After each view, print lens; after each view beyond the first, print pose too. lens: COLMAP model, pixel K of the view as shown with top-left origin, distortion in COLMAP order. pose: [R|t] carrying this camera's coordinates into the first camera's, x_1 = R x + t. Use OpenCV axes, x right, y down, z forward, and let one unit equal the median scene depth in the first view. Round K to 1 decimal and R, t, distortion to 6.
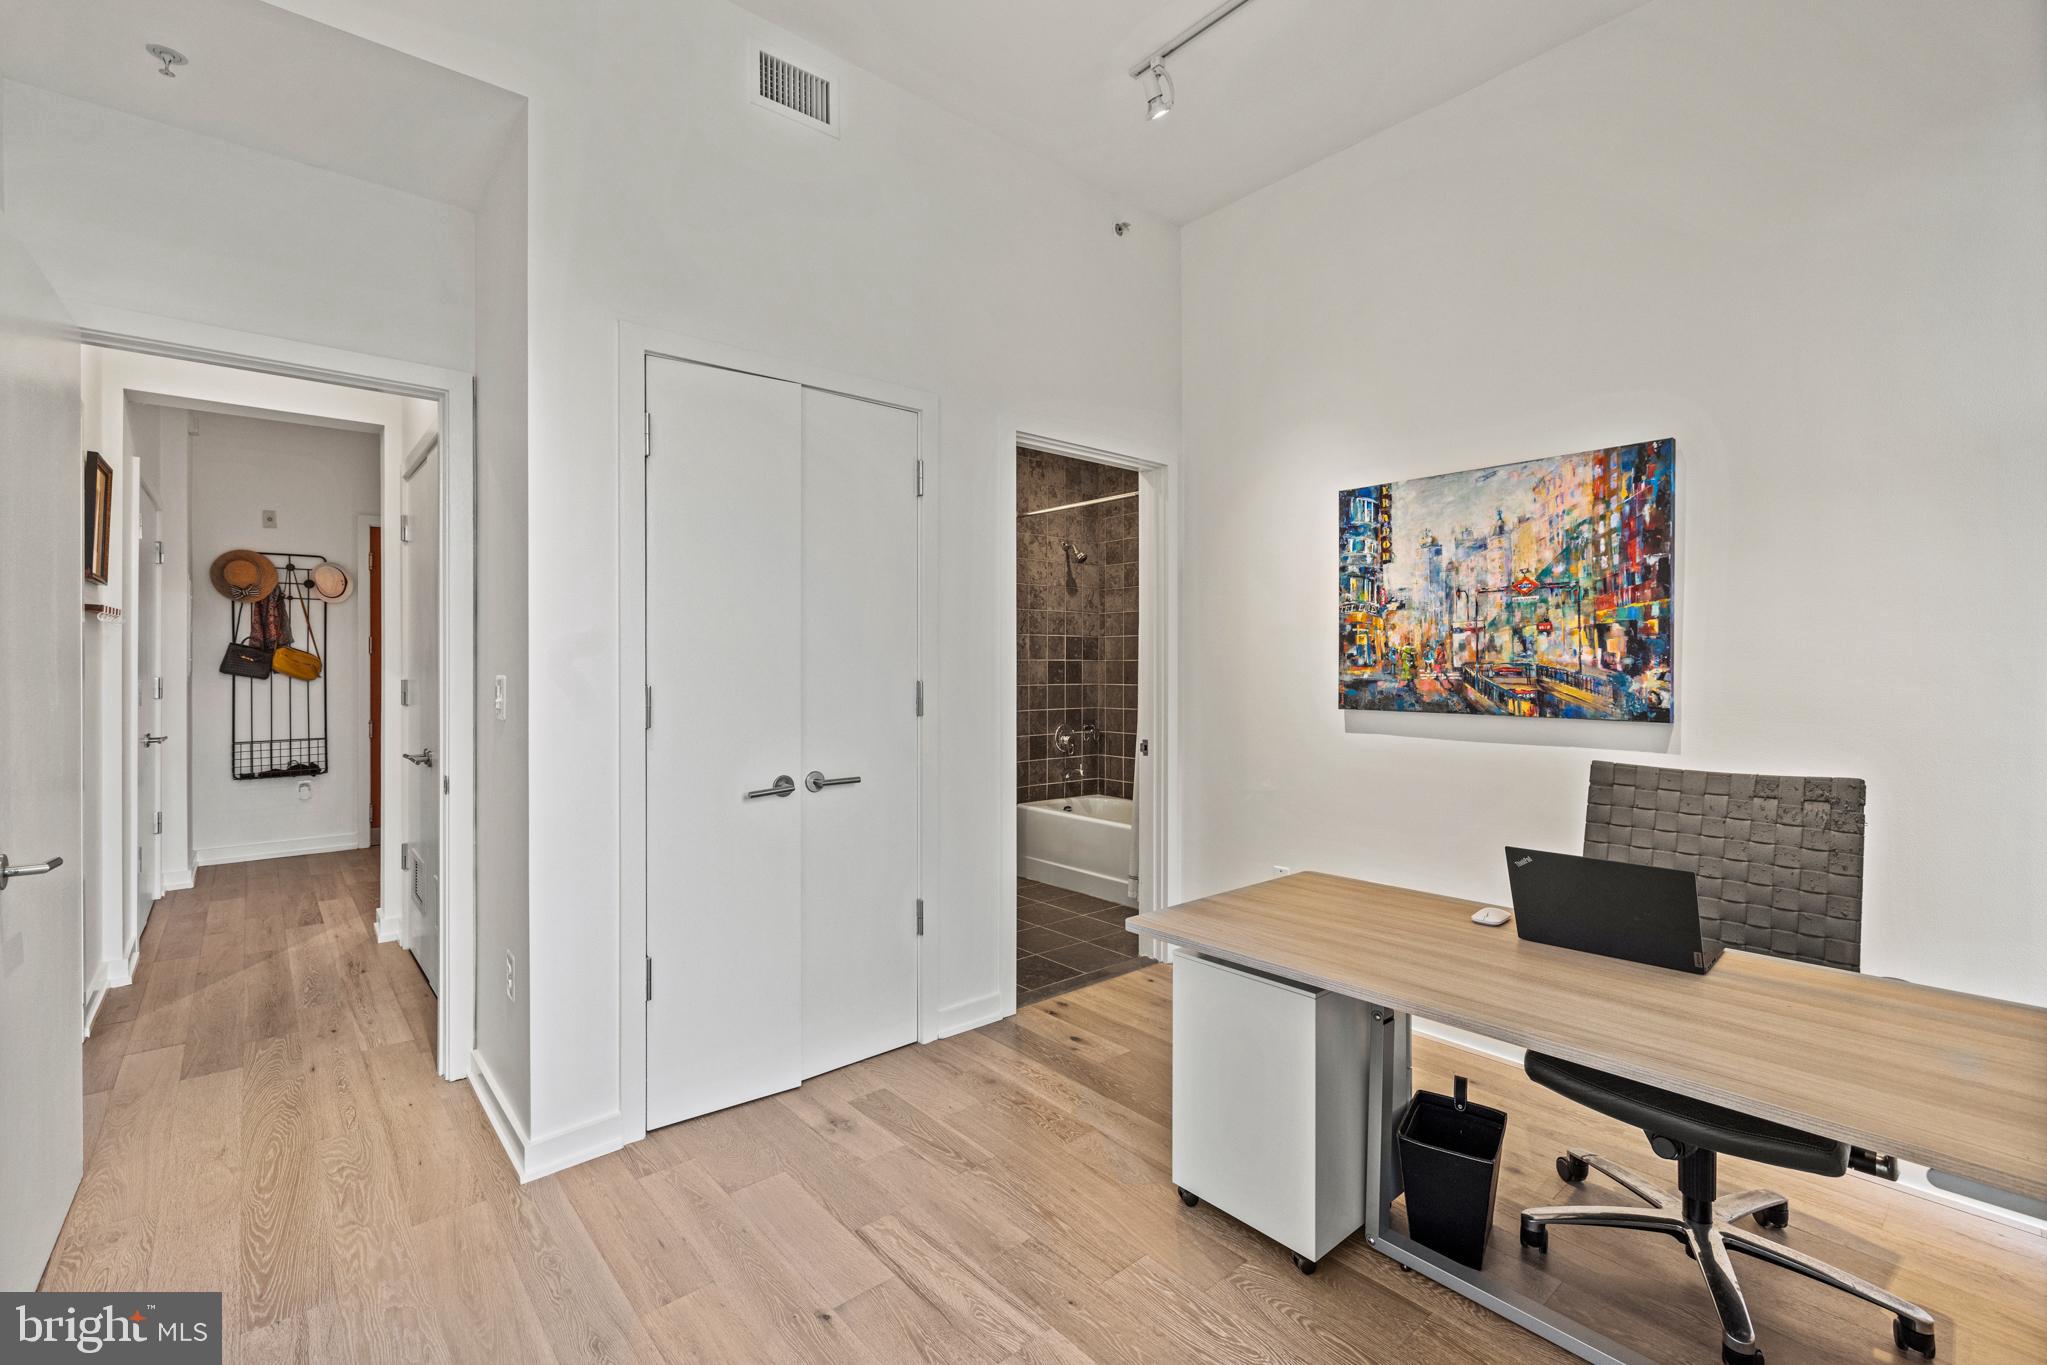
lens RADIAL K [[877.5, 0, 963.7], [0, 877.5, 665.8], [0, 0, 1]] dist [-0.001163, 0.000129]
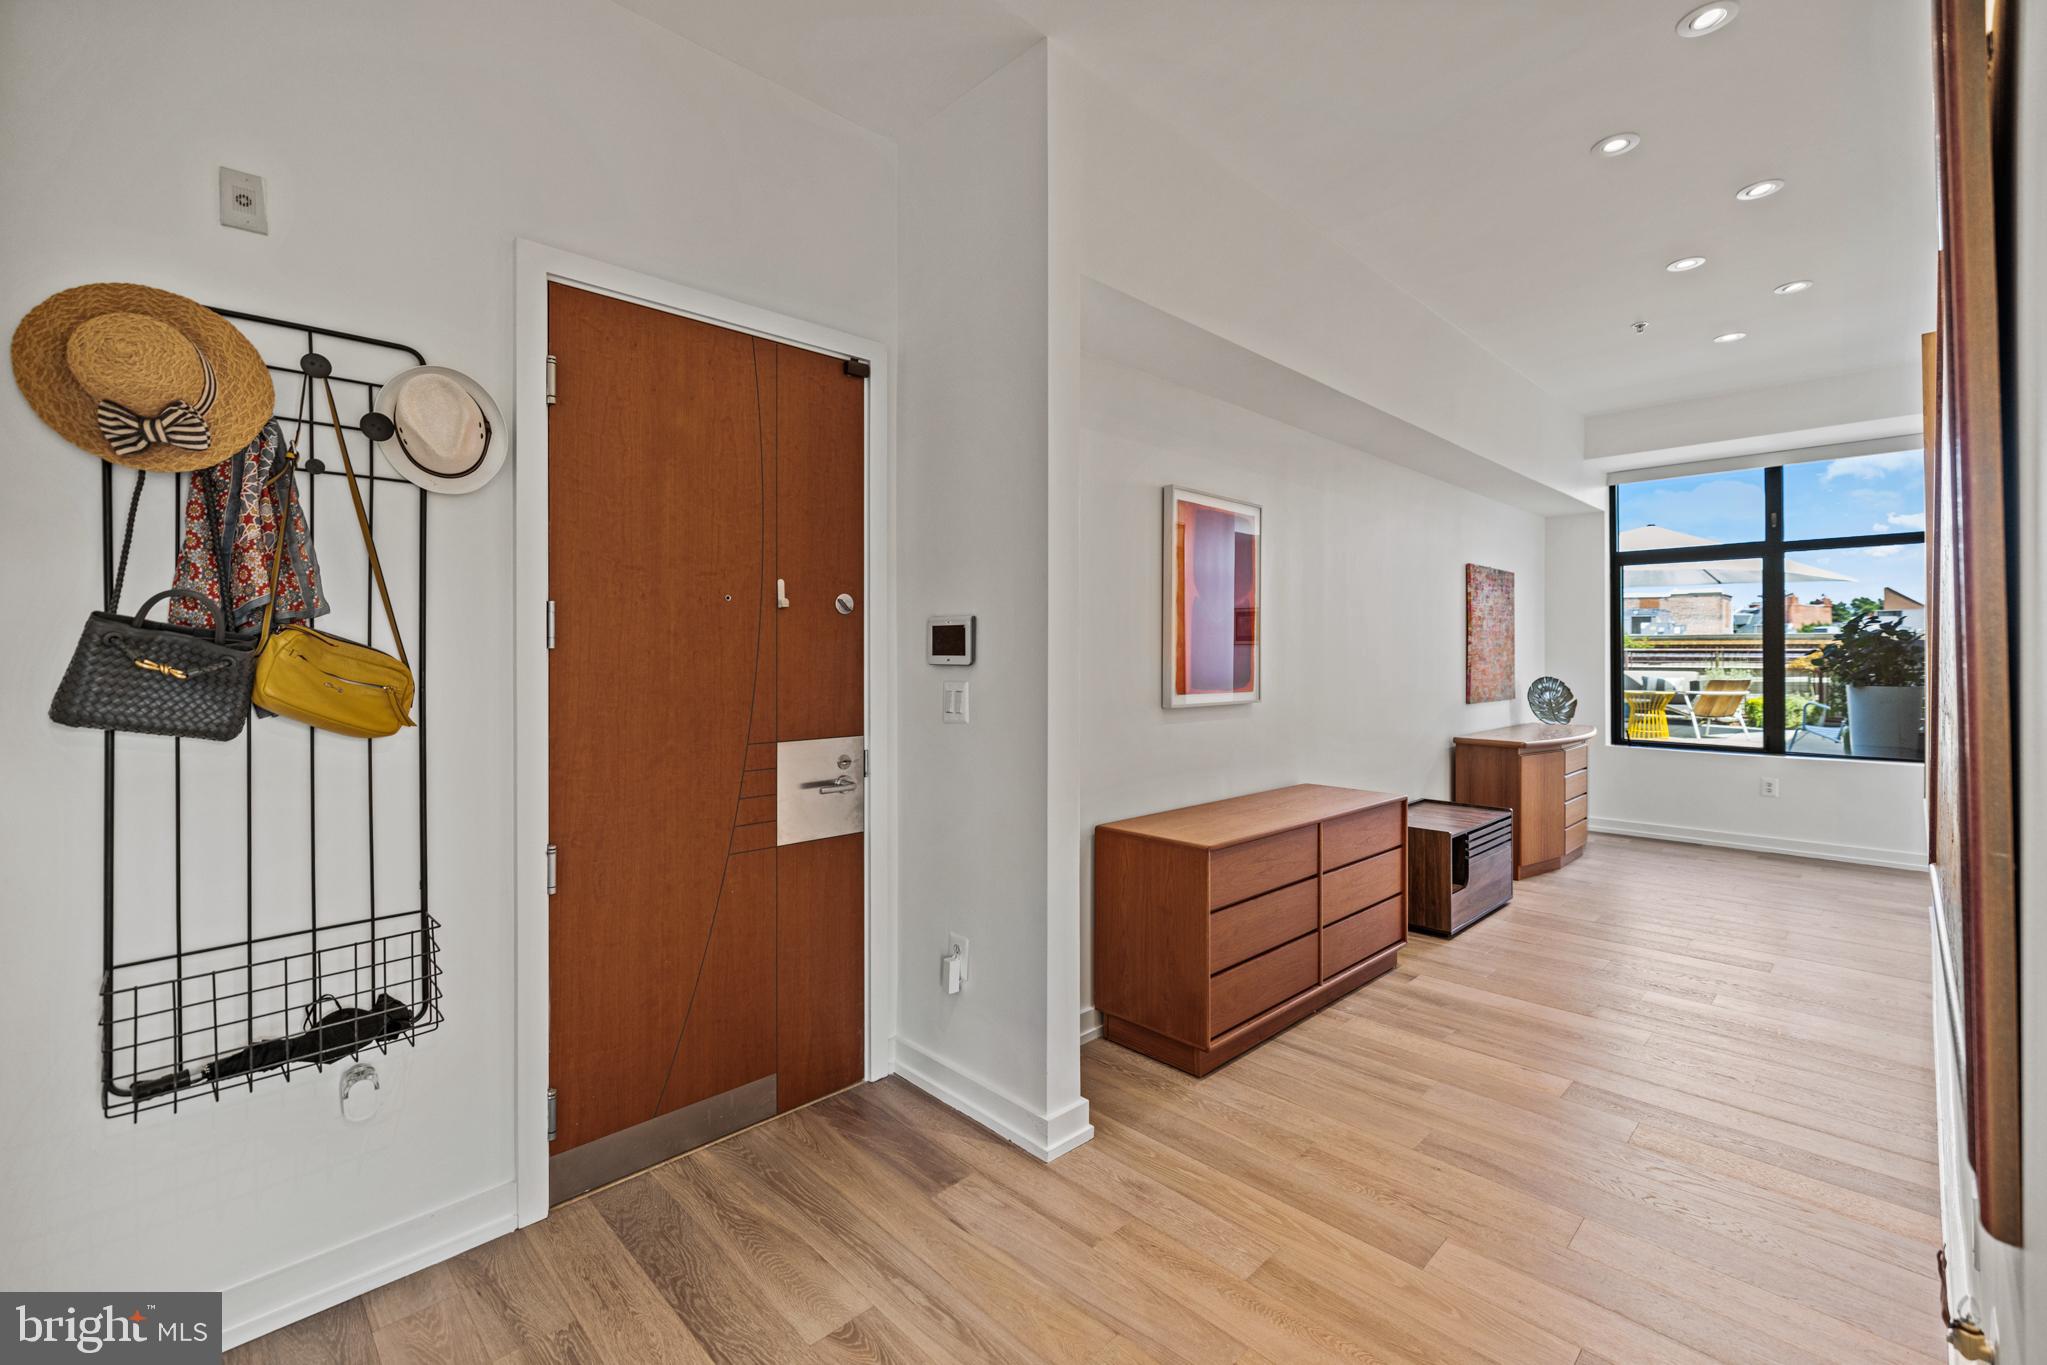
lens RADIAL K [[877.5, 0, 1022.5], [0, 877.5, 651.5], [0, 0, 1]] dist [-0.001163, 0.000129]
pose [[0.995171, -0.002085, 0.098139, -0.559318], [0.002413, 0.999992, -0.003228, -0.012012], [-0.098131, 0.003449, 0.995168, 0.680268]]
